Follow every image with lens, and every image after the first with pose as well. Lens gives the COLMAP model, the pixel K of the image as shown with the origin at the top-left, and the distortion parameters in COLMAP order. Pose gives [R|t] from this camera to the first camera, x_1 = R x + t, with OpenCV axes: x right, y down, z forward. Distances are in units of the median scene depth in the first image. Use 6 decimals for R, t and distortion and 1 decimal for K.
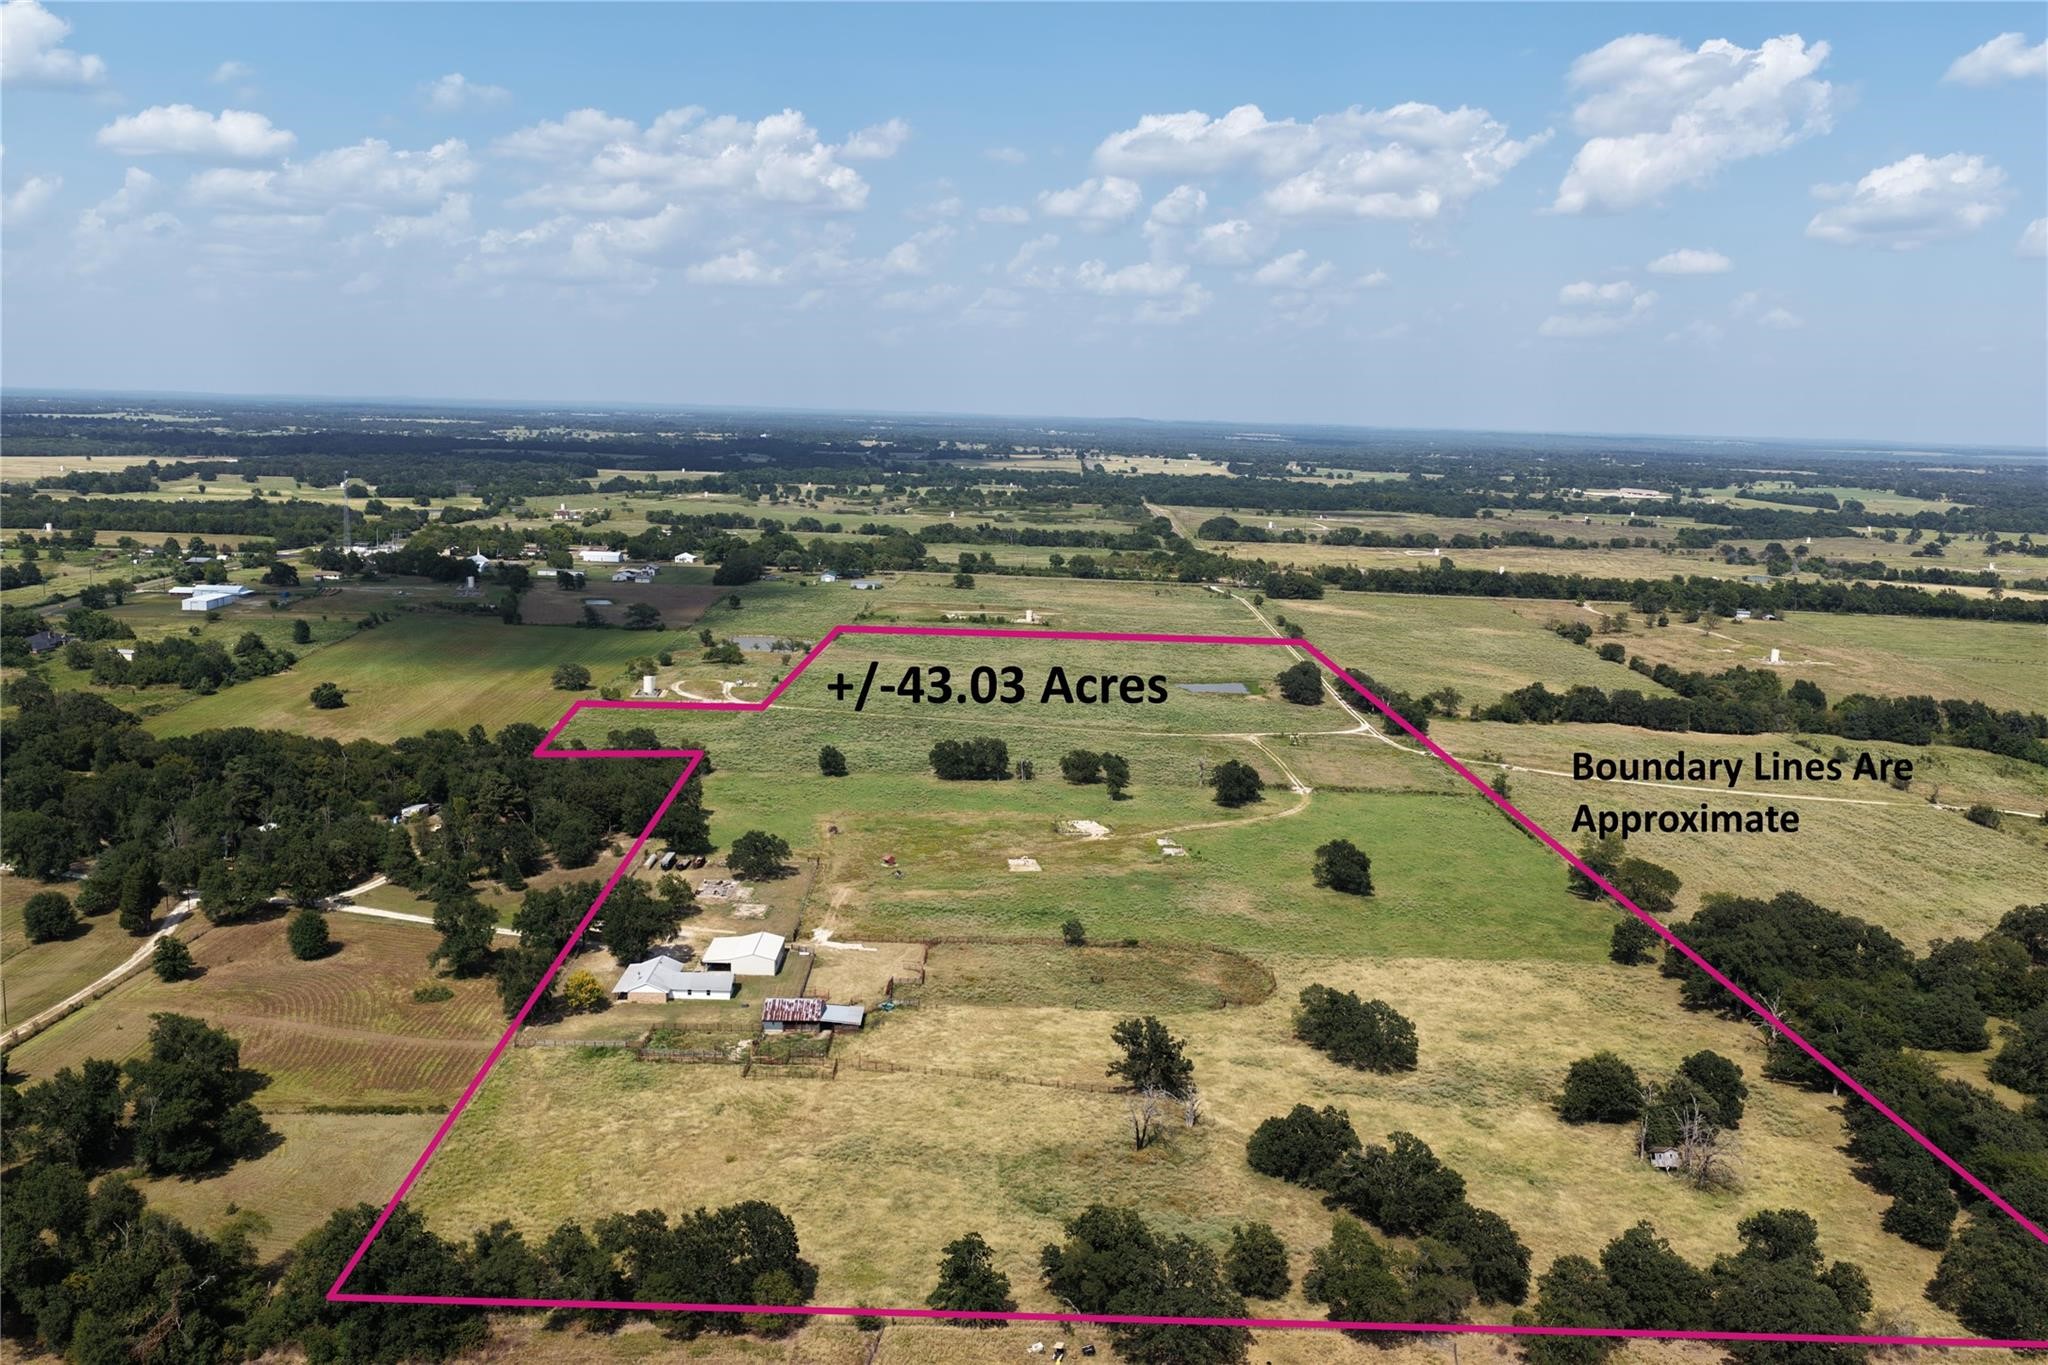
lens RADIAL K [[1682.9, 0, 1025.7], [0, 1682.9, 688.0], [0, 0, 1]] dist [-0.010640, 0.028919]
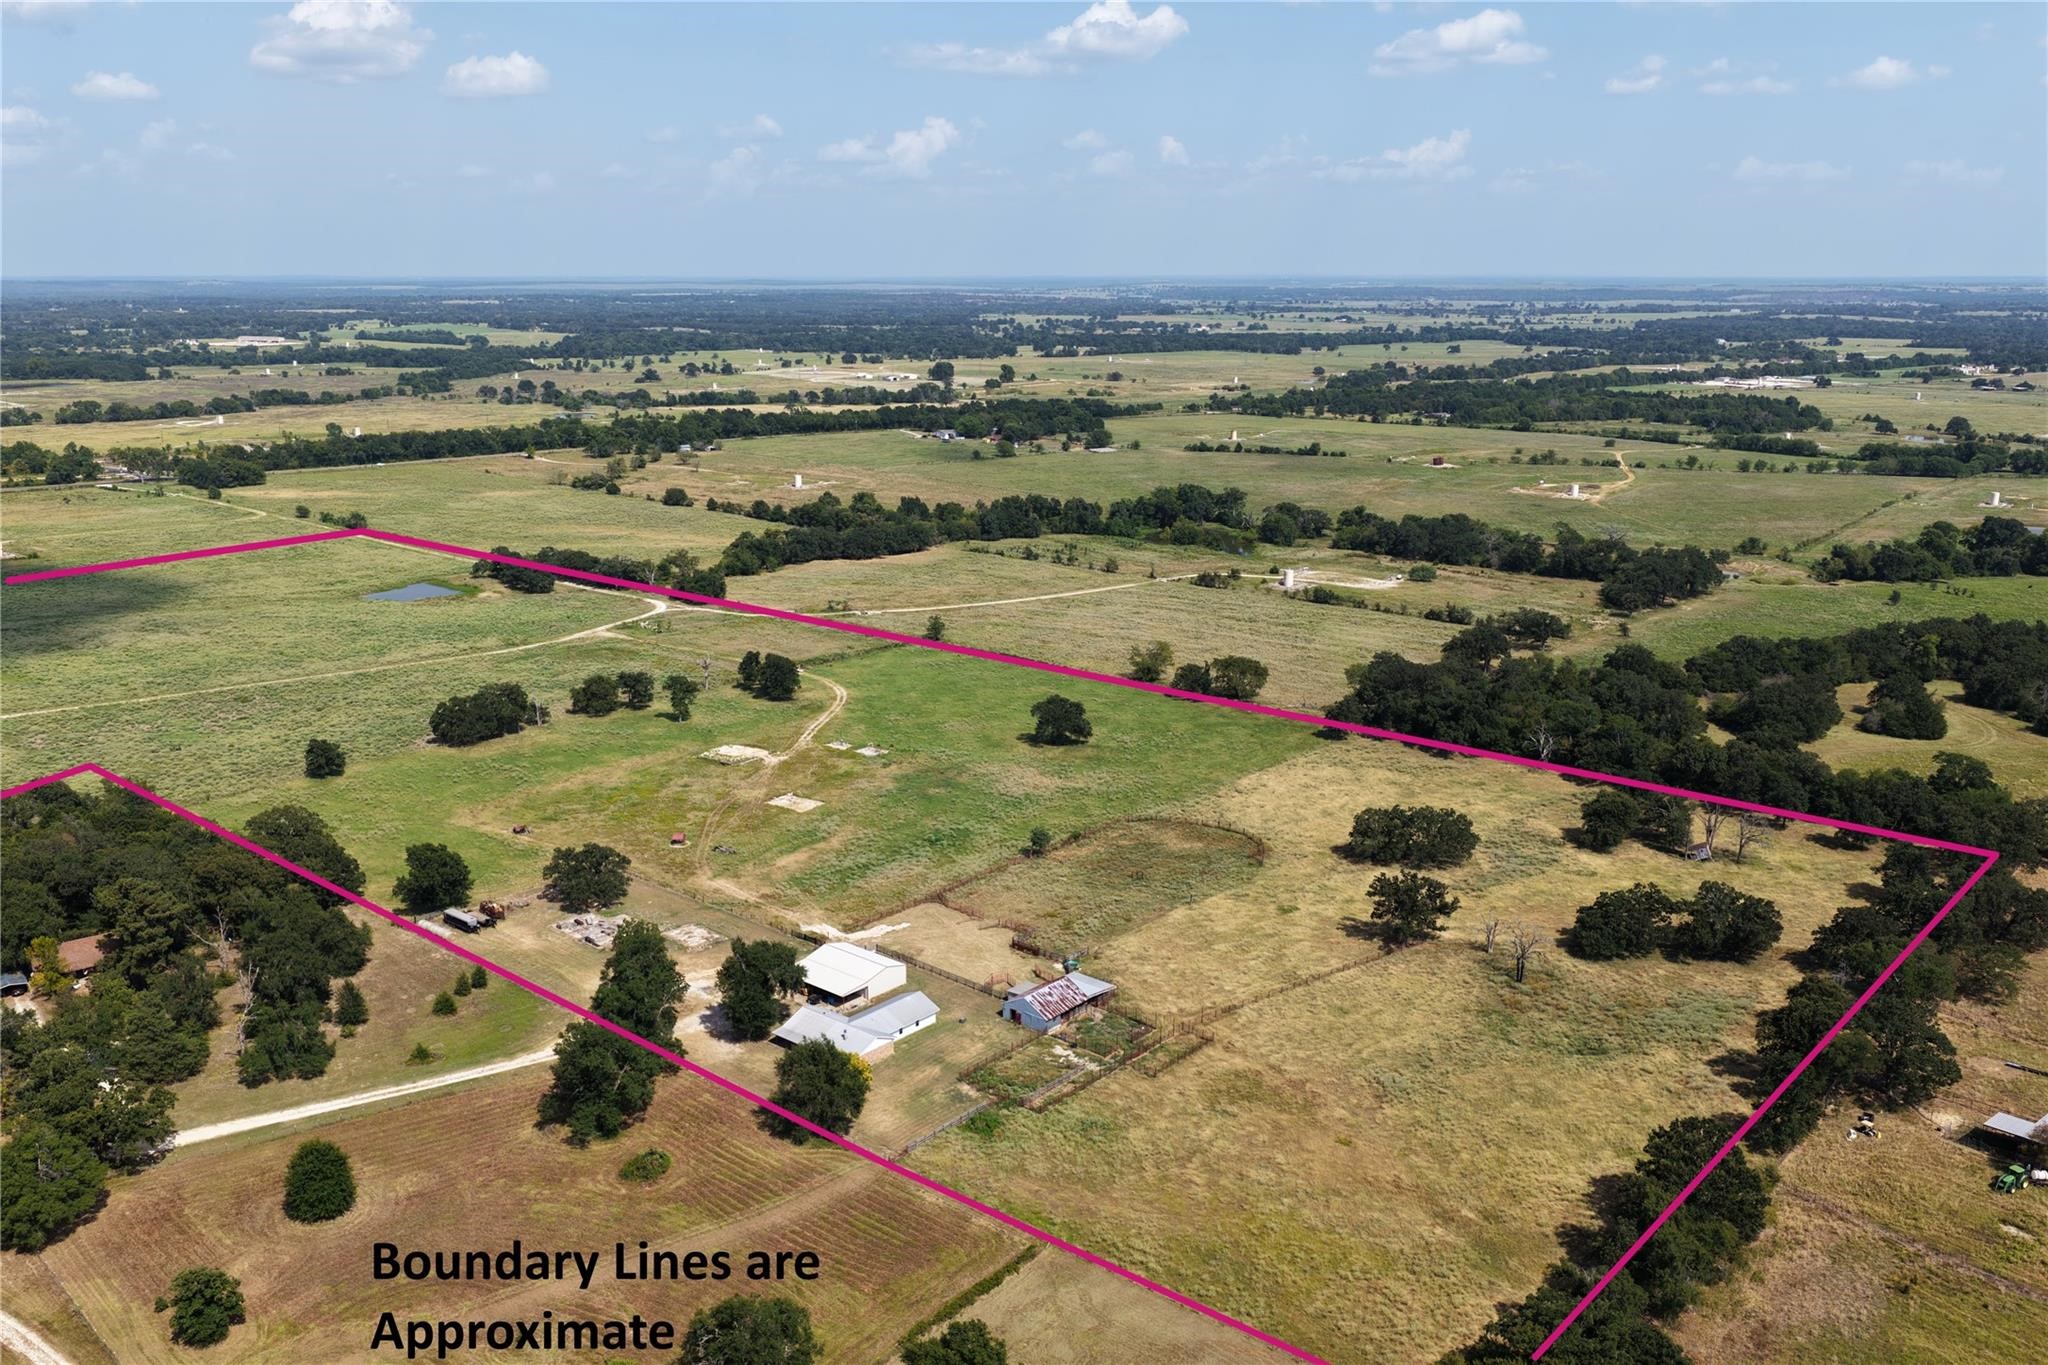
lens RADIAL K [[1682.9, 0, 1022.2], [0, 1682.9, 684.1], [0, 0, 1]] dist [-0.010640, 0.028919]
pose [[0.661545, -0.207169, 0.720721, -0.305487], [0.141211, 0.978304, 0.151594, -0.040182], [-0.736490, 0.001488, 0.676447, 0.182143]]
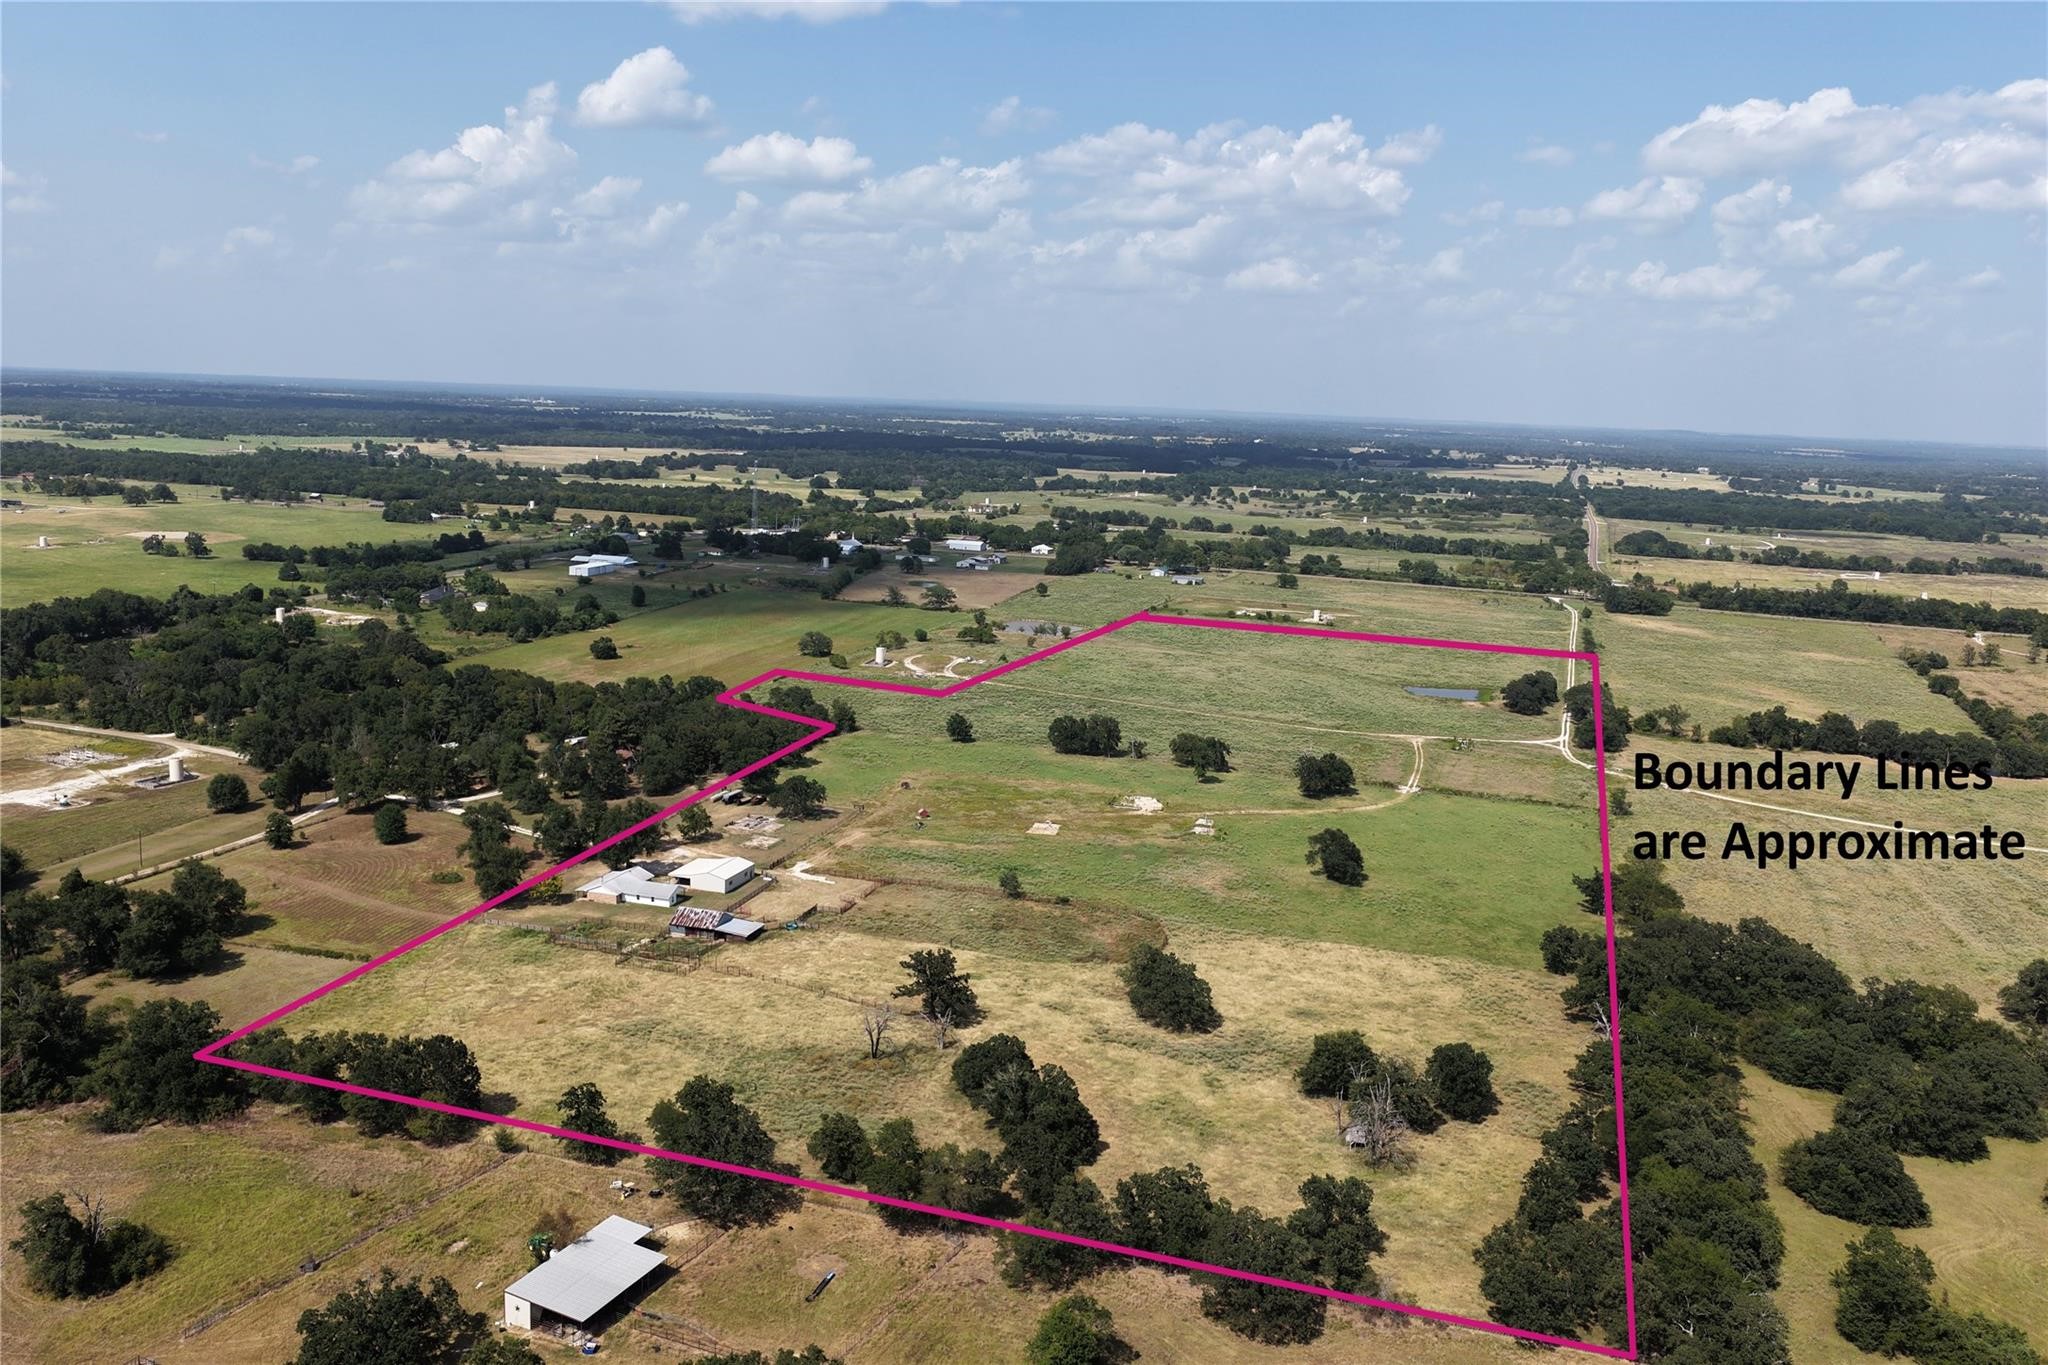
lens RADIAL K [[1682.9, 0, 1027.9], [0, 1682.9, 677.2], [0, 0, 1]] dist [-0.010640, 0.028919]
pose [[0.952823, 0.058121, -0.297909, 0.169732], [-0.061166, 0.998127, -0.000899, 0.006426], [0.297299, 0.019078, 0.954594, -0.011074]]
